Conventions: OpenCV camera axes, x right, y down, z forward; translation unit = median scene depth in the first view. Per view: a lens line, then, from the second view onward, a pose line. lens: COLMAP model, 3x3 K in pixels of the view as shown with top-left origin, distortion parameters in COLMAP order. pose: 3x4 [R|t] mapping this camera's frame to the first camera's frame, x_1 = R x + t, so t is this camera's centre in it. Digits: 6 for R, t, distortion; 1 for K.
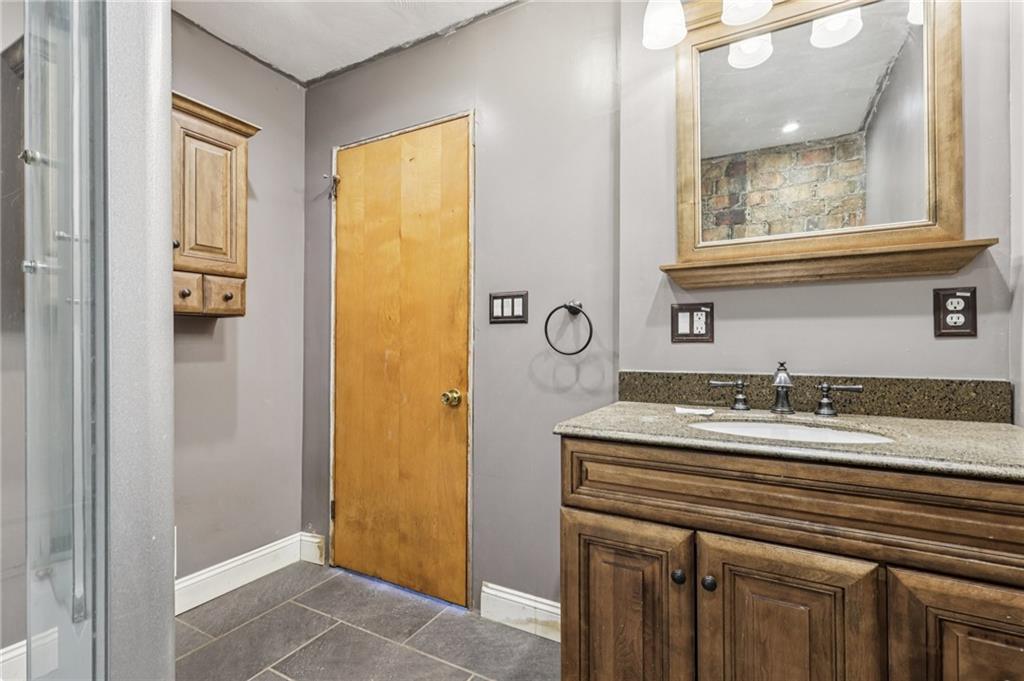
lens RADIAL K [[475.8, 0, 512.1], [0, 475.8, 341.6], [0, 0, 1]] dist [-0.002487, -0.000896]
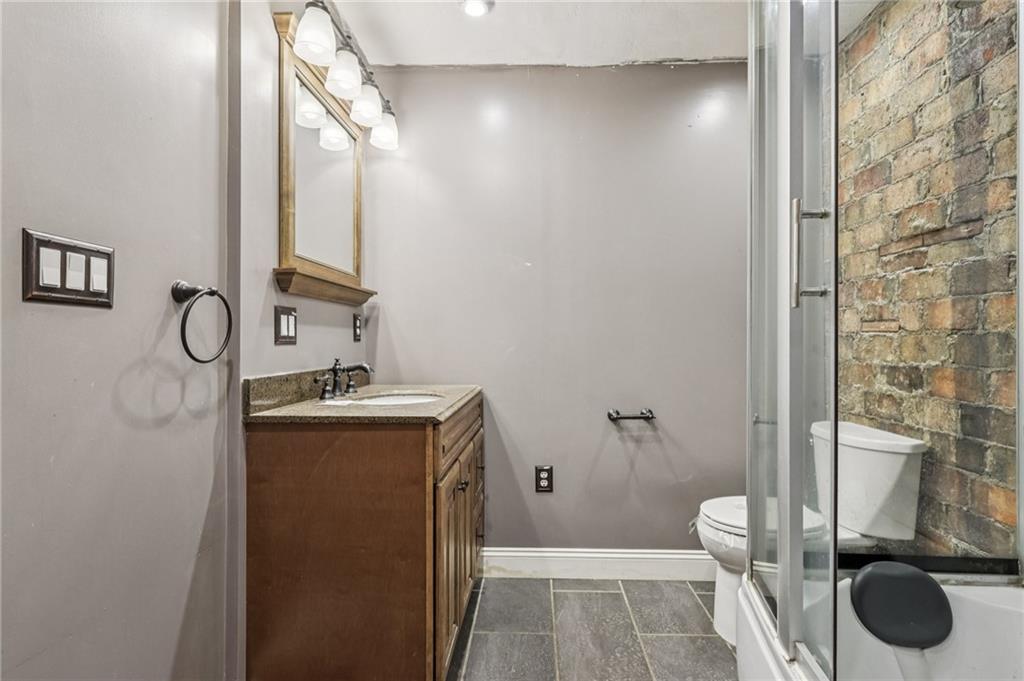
lens RADIAL K [[475.8, 0, 514.4], [0, 475.8, 340.2], [0, 0, 1]] dist [-0.002487, -0.000896]
pose [[-0.443392, 0.003639, 0.896320, -0.668172], [-0.005726, 0.999960, -0.006892, -0.002689], [-0.896309, -0.008188, -0.443354, 0.874521]]
